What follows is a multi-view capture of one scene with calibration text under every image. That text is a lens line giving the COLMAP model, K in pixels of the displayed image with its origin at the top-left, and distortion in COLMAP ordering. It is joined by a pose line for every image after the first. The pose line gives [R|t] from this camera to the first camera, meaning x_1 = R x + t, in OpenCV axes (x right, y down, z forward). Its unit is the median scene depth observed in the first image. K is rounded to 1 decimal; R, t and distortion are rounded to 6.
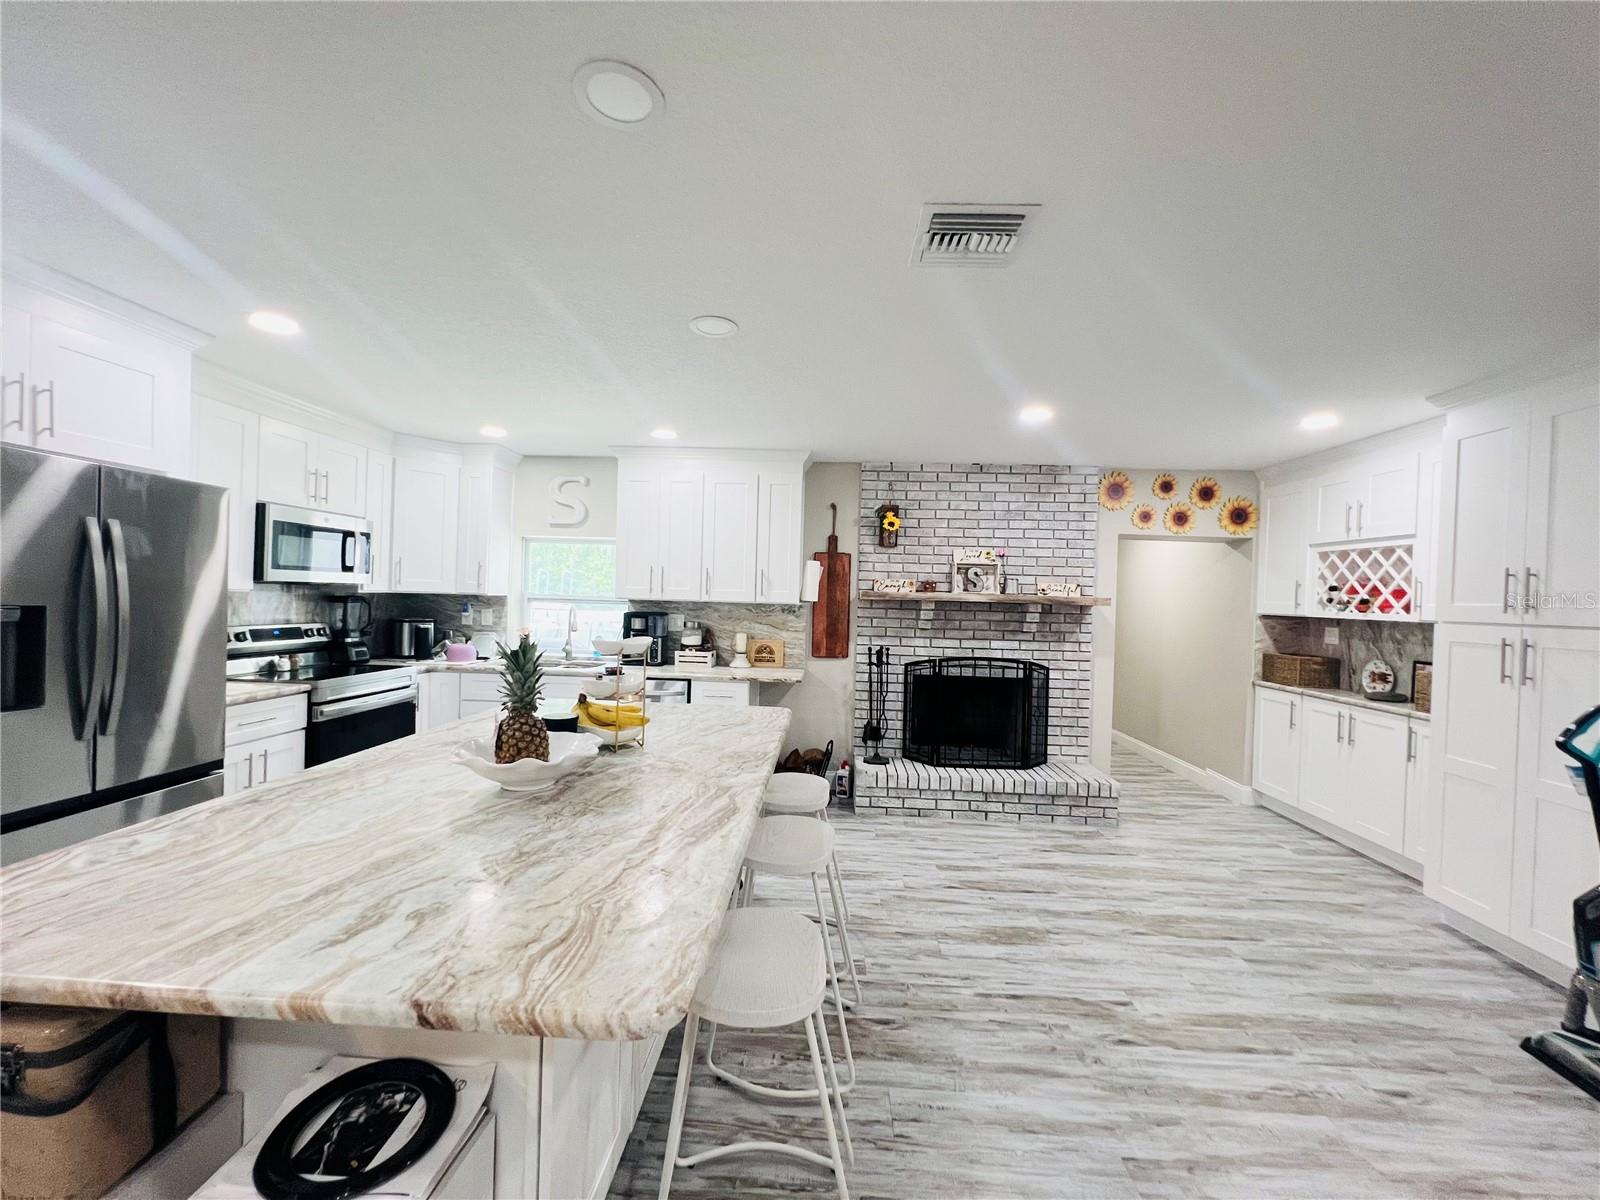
lens RADIAL K [[640.0, 0, 803.2], [0, 640.0, 603.6], [0, 0, 1]] dist [-0.002270, 0.000970]
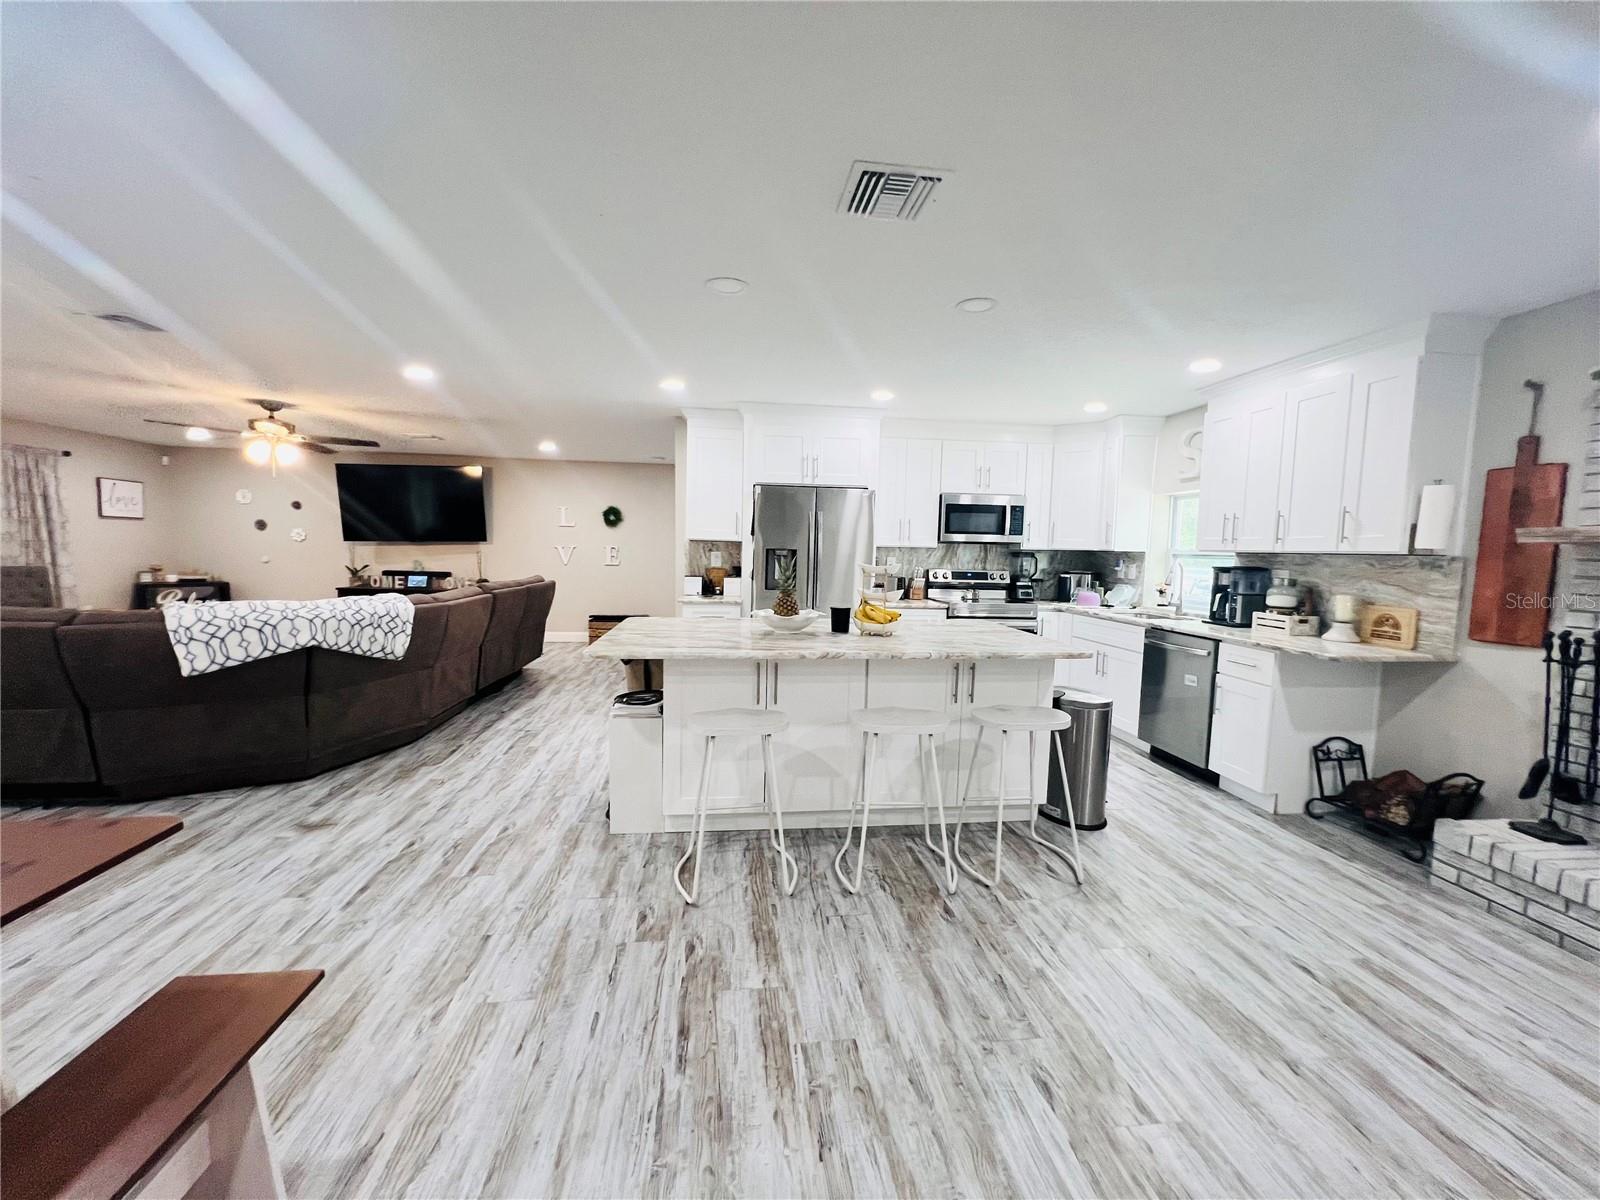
lens RADIAL K [[640.0, 0, 802.2], [0, 640.0, 604.9], [0, 0, 1]] dist [-0.002270, 0.000970]
pose [[0.169886, 0.061415, -0.983548, 0.540341], [-0.026951, 0.997972, 0.057661, 0.032639], [0.985095, 0.016712, 0.171197, 0.262937]]
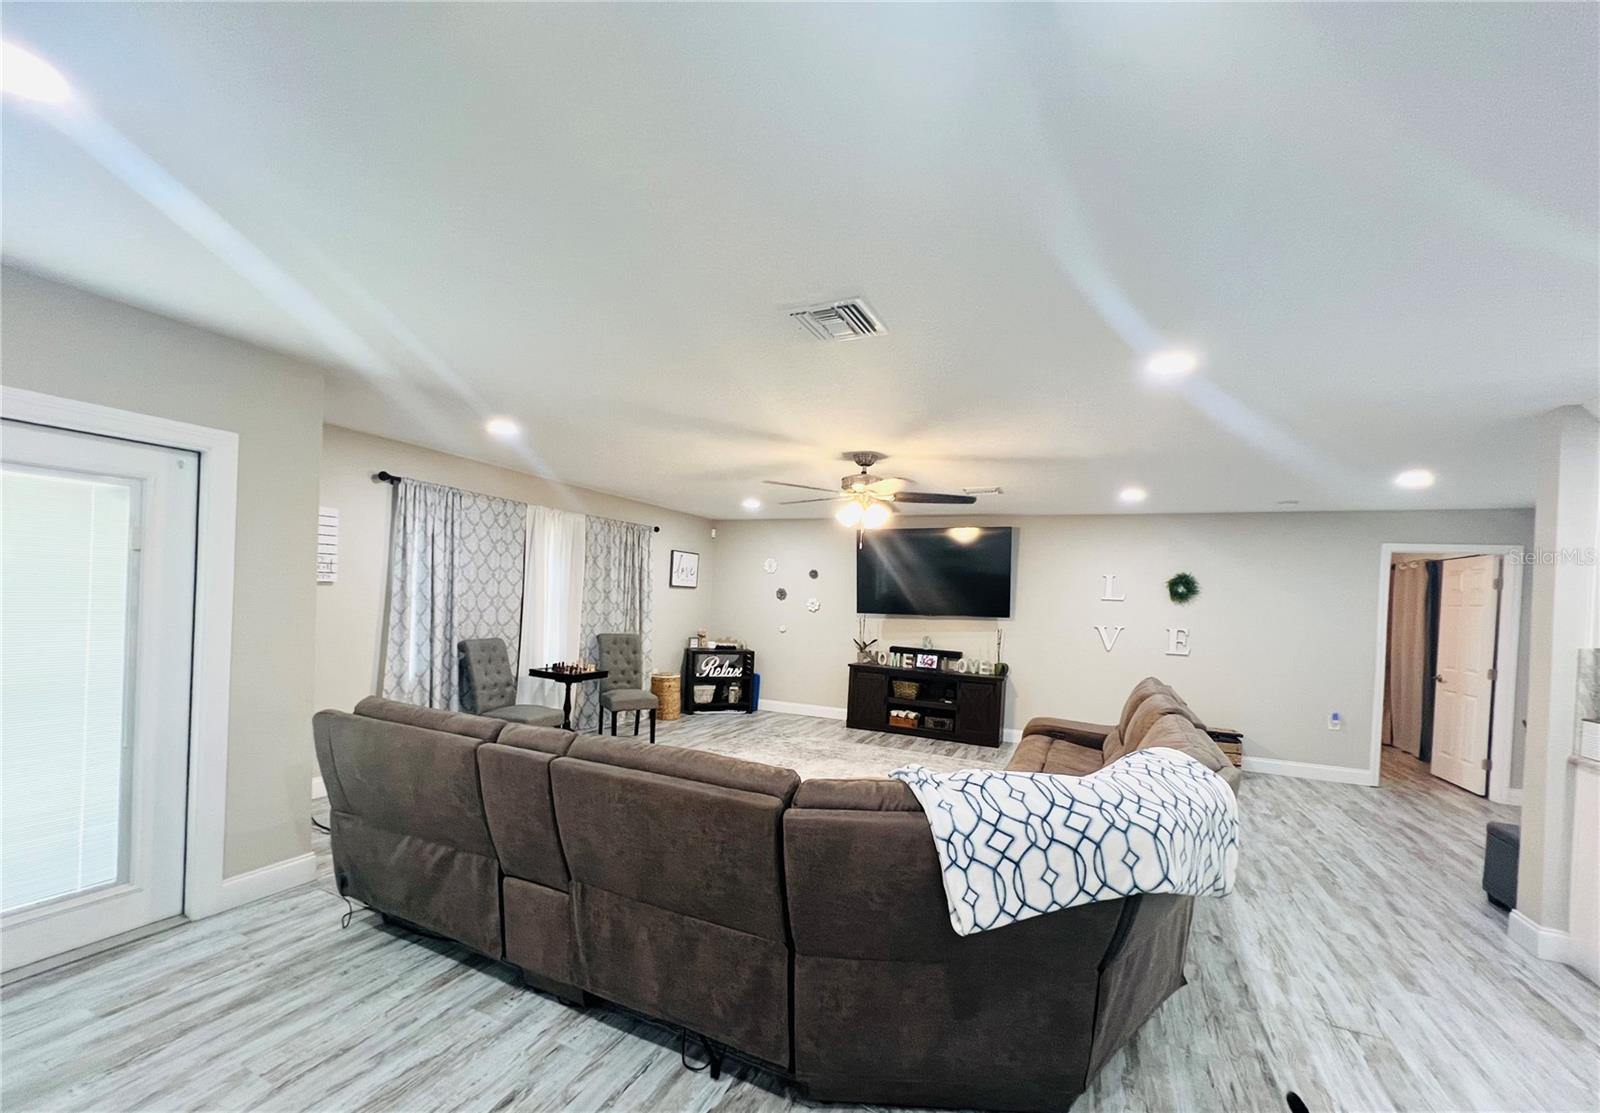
lens RADIAL K [[640.2, 0, 802.8], [0, 640.2, 602.8], [0, 0, 1]] dist [-0.002245, 0.001054]
pose [[-0.368975, -0.036592, -0.928719, 0.129094], [-0.063770, 0.997867, -0.013981, -0.001370], [0.927249, 0.054065, -0.370521, -0.217278]]
